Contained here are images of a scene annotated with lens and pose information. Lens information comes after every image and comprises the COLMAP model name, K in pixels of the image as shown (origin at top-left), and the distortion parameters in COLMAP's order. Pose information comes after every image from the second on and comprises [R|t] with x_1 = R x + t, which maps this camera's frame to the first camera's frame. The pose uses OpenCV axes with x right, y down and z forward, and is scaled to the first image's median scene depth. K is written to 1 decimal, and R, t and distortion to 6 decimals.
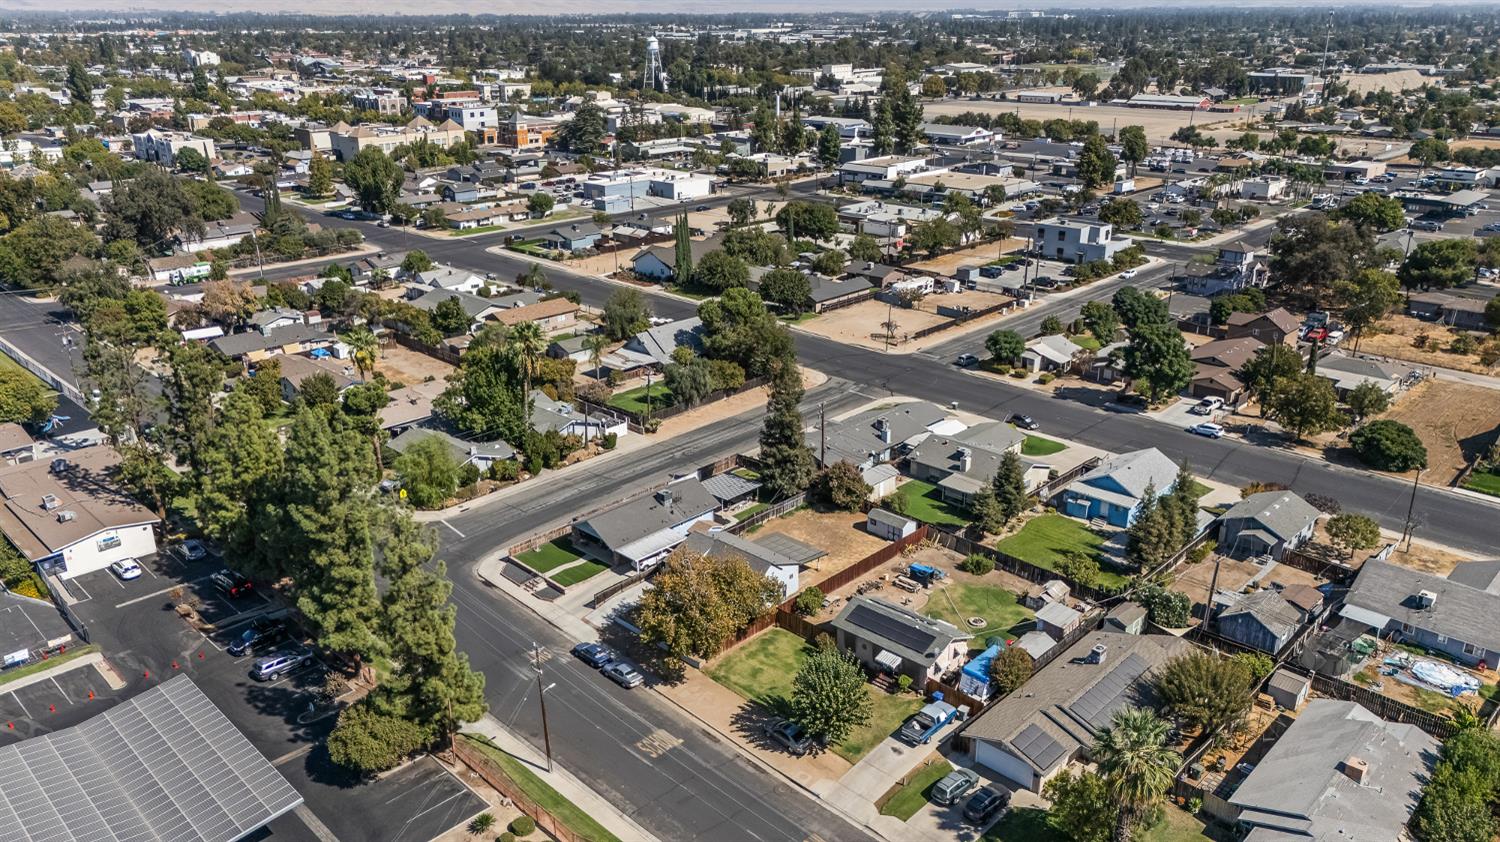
lens RADIAL K [[1093.9, 0, 750.8], [0, 1093.9, 430.4], [0, 0, 1]] dist [0.092392, -0.106851]
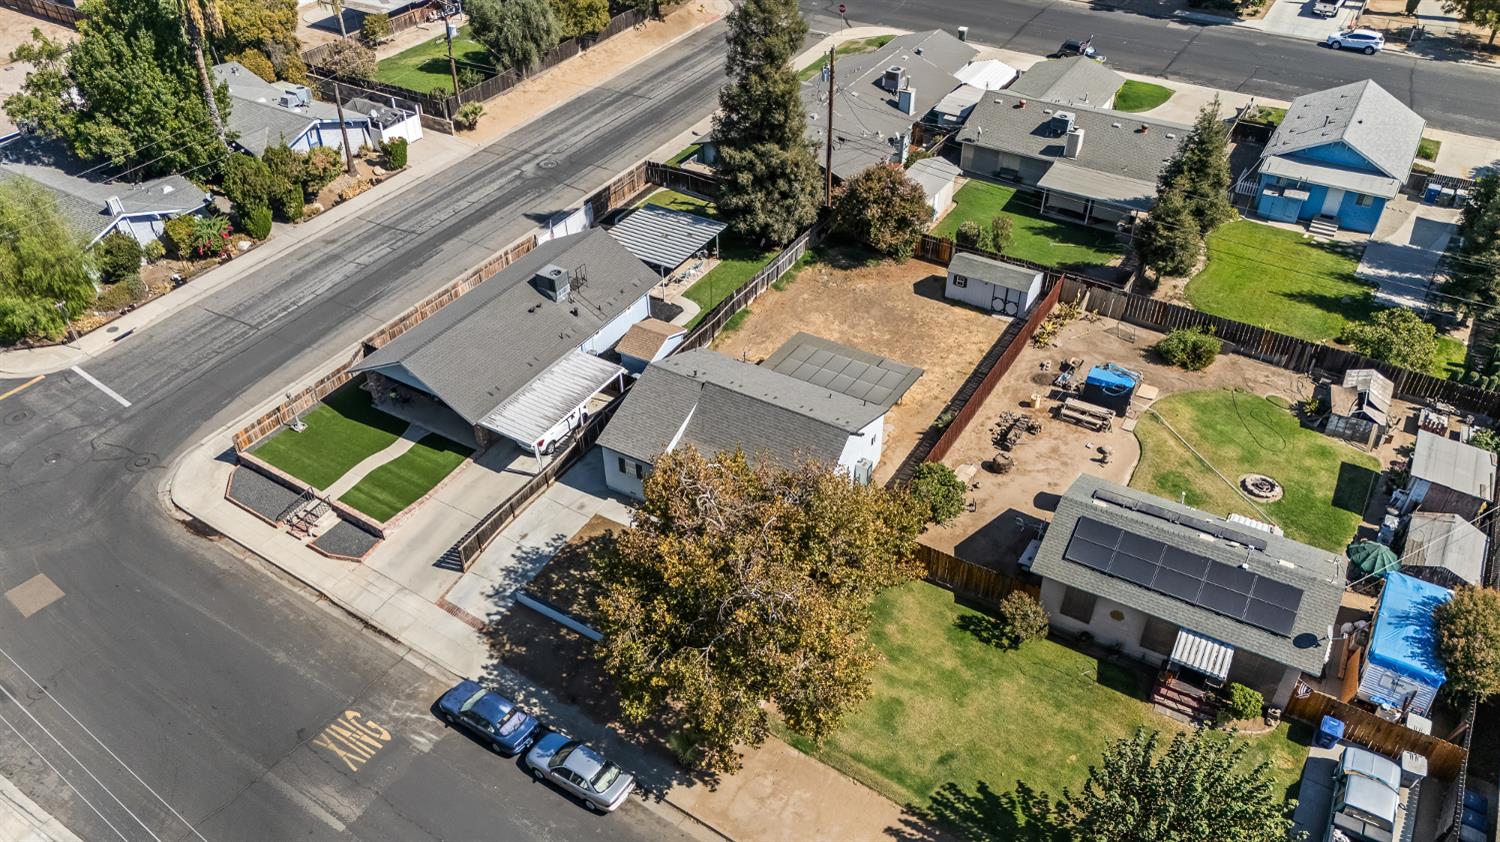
lens RADIAL K [[1093.9, 0, 750.8], [0, 1093.9, 430.4], [0, 0, 1]] dist [0.092392, -0.106851]
pose [[0.975377, -0.139734, 0.170630, -0.076055], [0.081392, 0.947126, 0.310368, -0.017742], [-0.204977, -0.288838, 0.935177, 0.453152]]
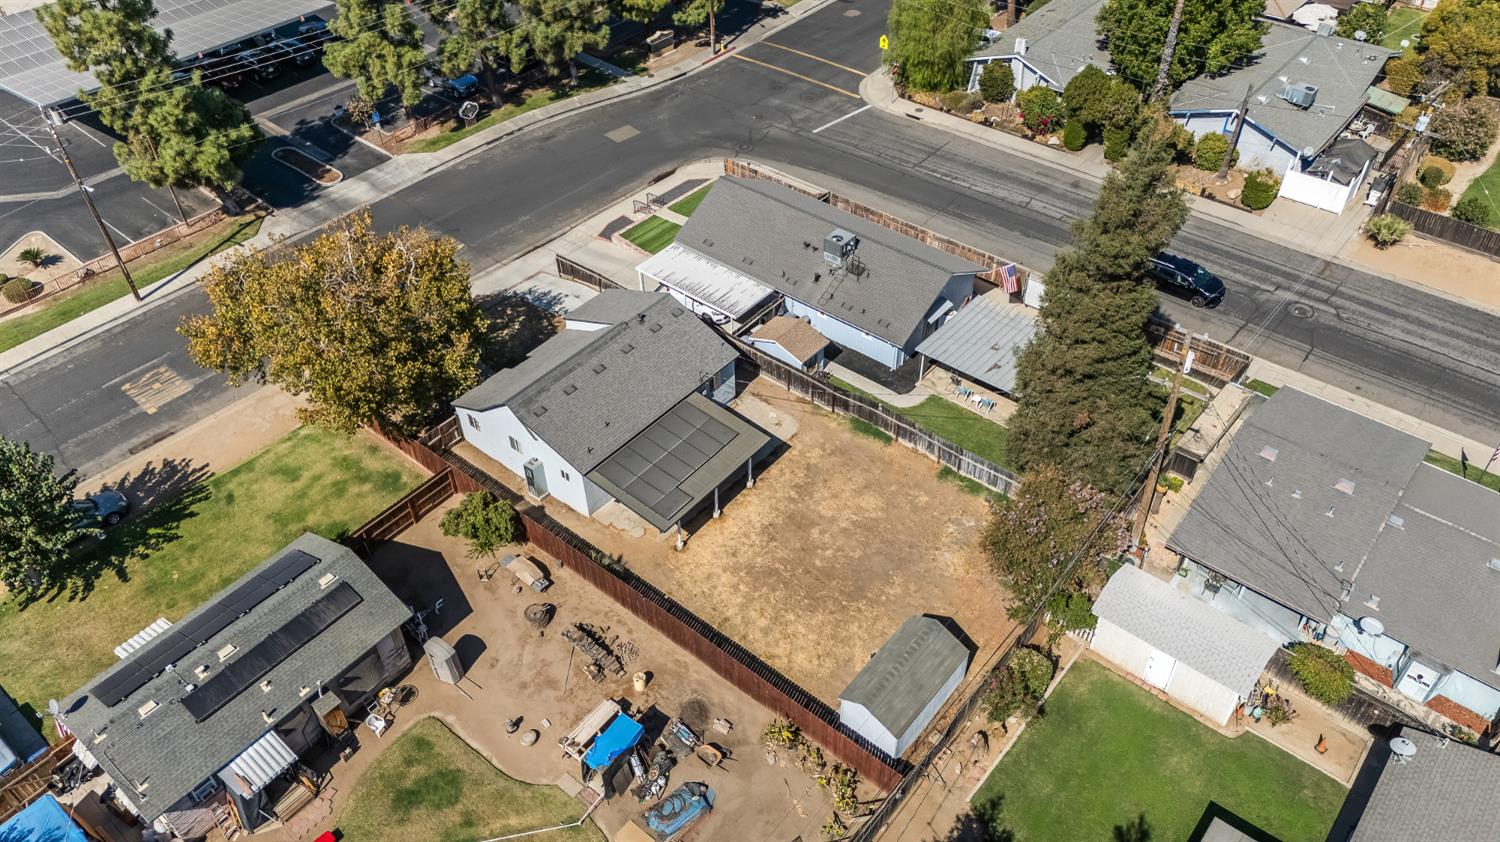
lens RADIAL K [[1087.4, 0, 750.0], [0, 1087.4, 421.0], [0, 0, 1]] dist [0.033796, -0.005854]
pose [[0.075573, 0.676978, -0.732113, 0.280239], [-0.341321, 0.707422, 0.618914, -0.146333], [0.936904, 0.203112, 0.284529, 0.748403]]
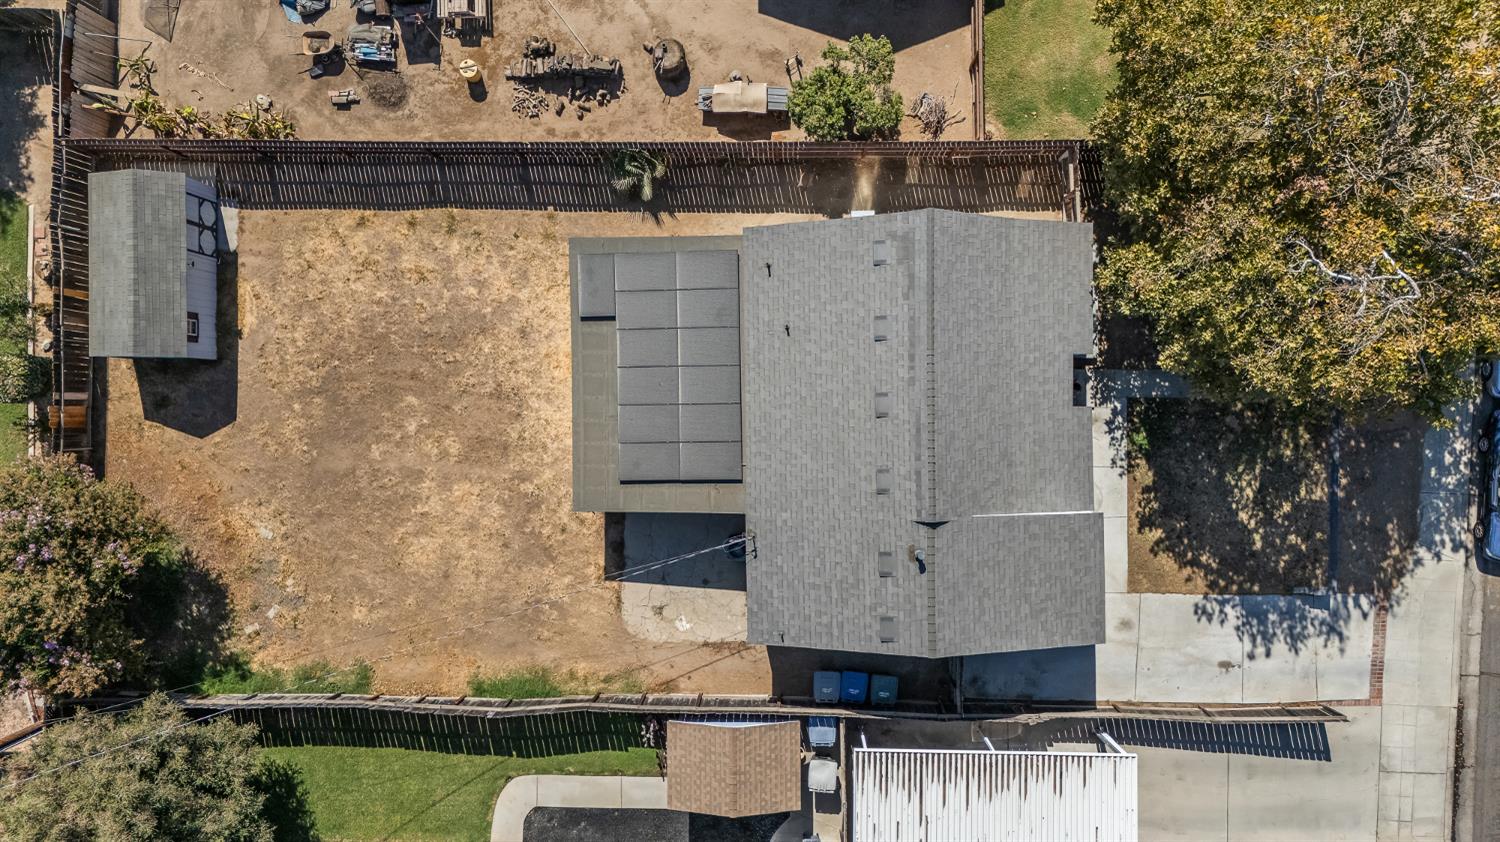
lens RADIAL K [[1093.9, 0, 750.8], [0, 1093.9, 430.4], [0, 0, 1]] dist [0.092392, -0.106851]
pose [[-0.690303, -0.723352, 0.015600, 0.005353], [0.293514, -0.260266, 0.919843, -0.100001], [-0.661310, 0.639549, 0.391976, 0.744149]]
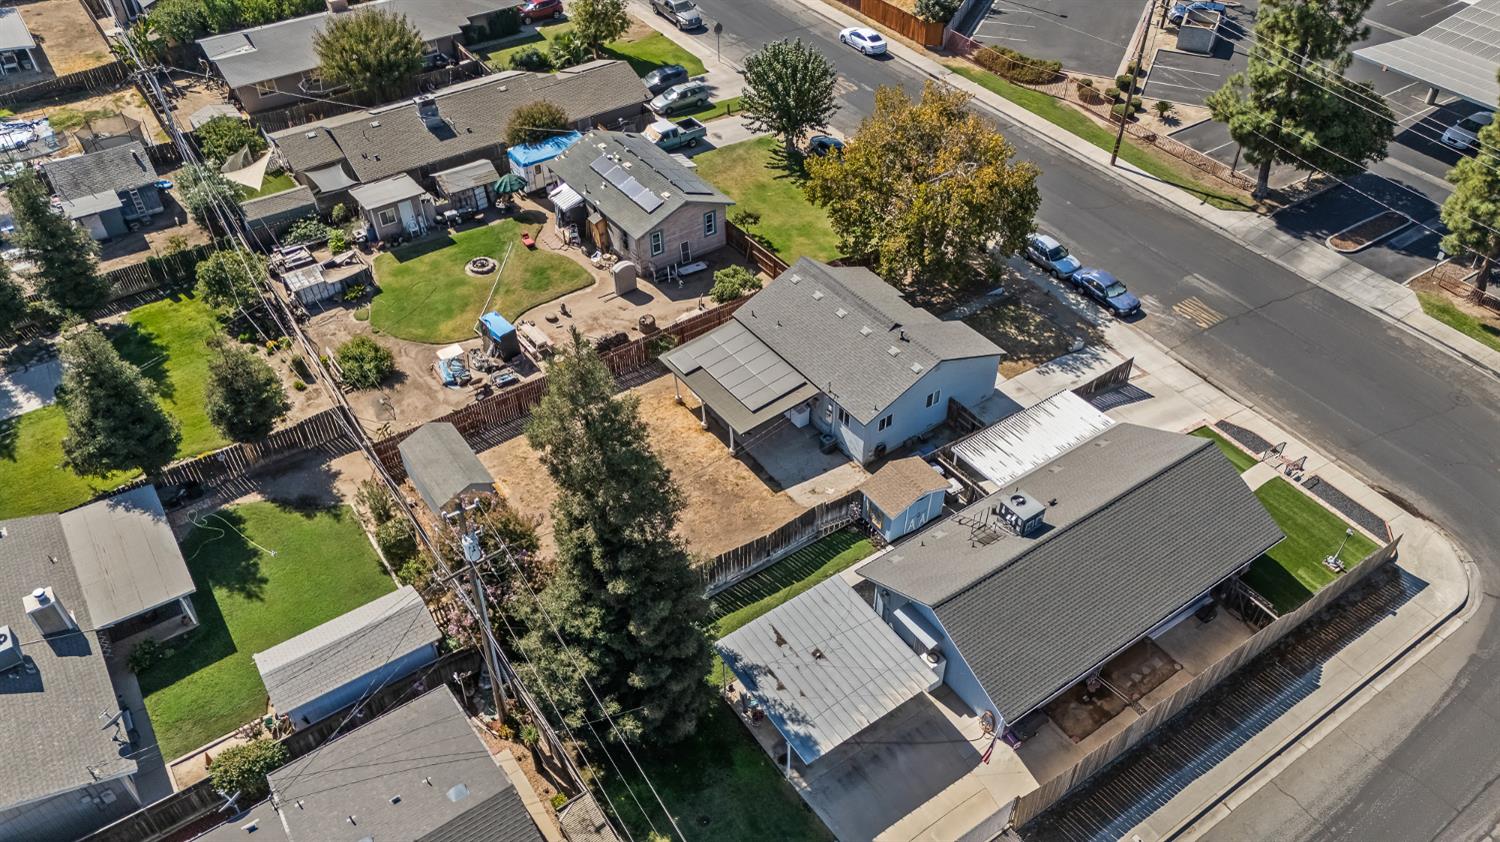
lens RADIAL K [[1093.9, 0, 750.8], [0, 1093.9, 430.4], [0, 0, 1]] dist [0.092392, -0.106851]
pose [[-0.981203, -0.119443, 0.151570, -0.037795], [0.079853, 0.463731, 0.882370, -0.243421], [-0.175680, 0.877888, -0.445476, 1.019894]]
